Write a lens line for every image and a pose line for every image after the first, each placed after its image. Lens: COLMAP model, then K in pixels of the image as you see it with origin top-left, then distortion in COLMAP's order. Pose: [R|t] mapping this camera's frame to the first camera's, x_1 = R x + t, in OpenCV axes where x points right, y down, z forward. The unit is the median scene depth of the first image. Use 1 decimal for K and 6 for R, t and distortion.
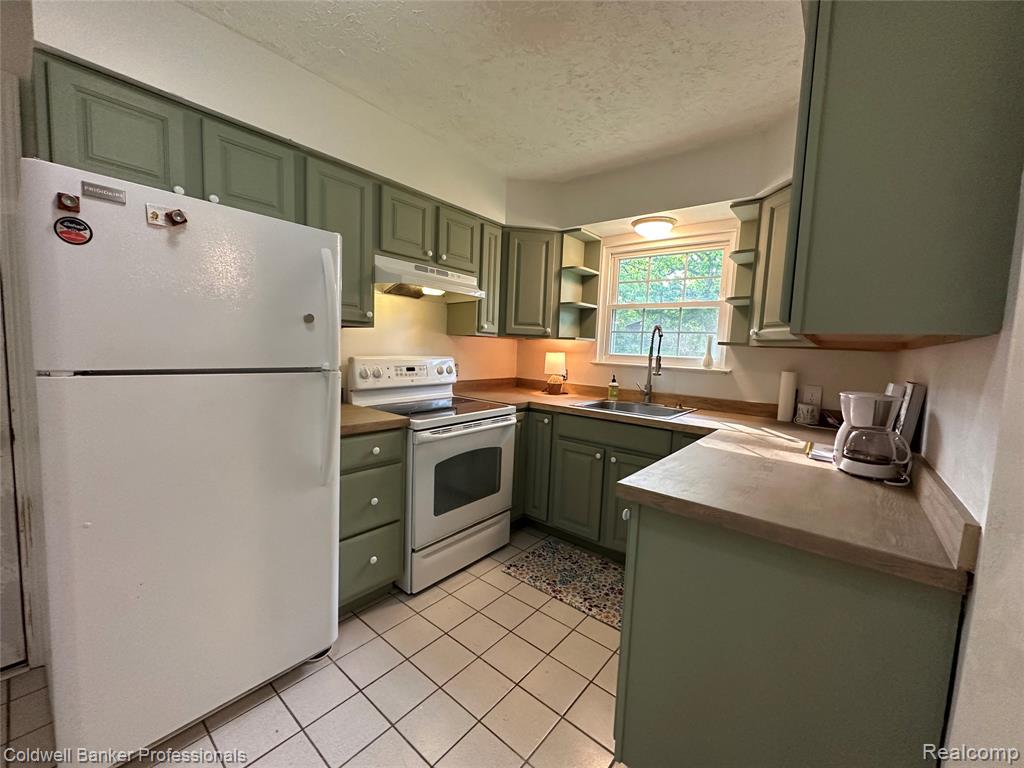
lens RADIAL K [[409.3, 0, 509.3], [0, 409.3, 380.6], [0, 0, 1]] dist [-0.001270, 0.000022]
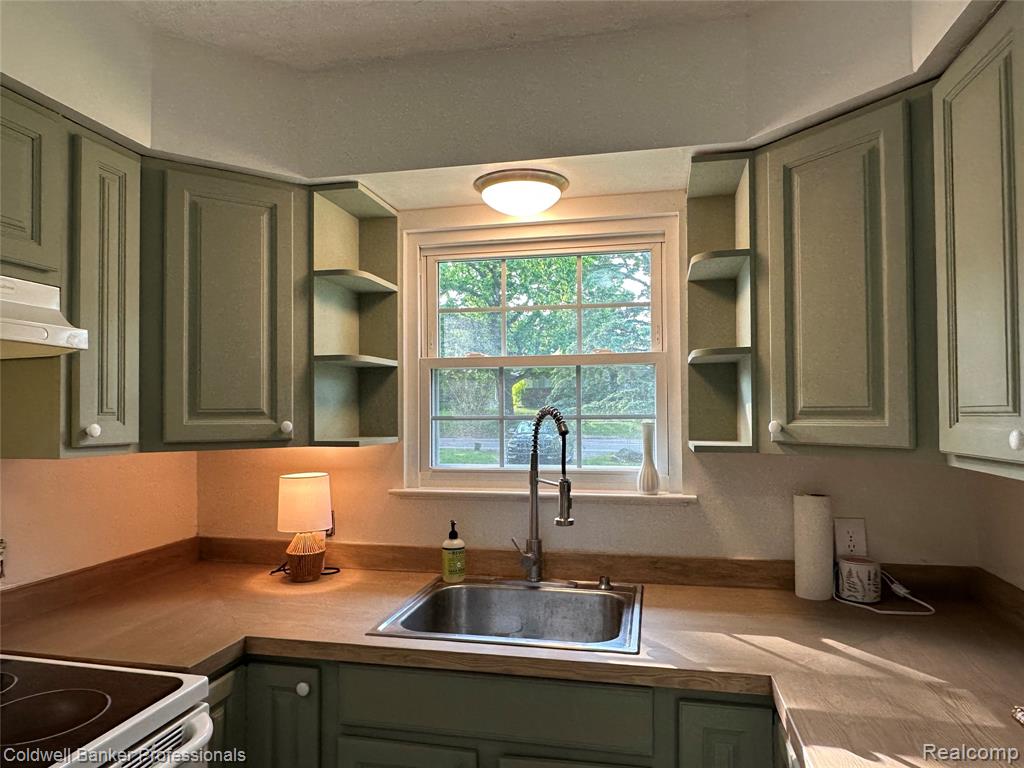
lens RADIAL K [[654.1, 0, 511.4], [0, 654.1, 390.9], [0, 0, 1]] dist [0.007570, 0.000941]
pose [[0.885588, -0.035496, 0.463114, -0.003573], [0.083837, 0.992915, -0.084214, -0.087510], [-0.456843, 0.113405, 0.882289, 0.351036]]
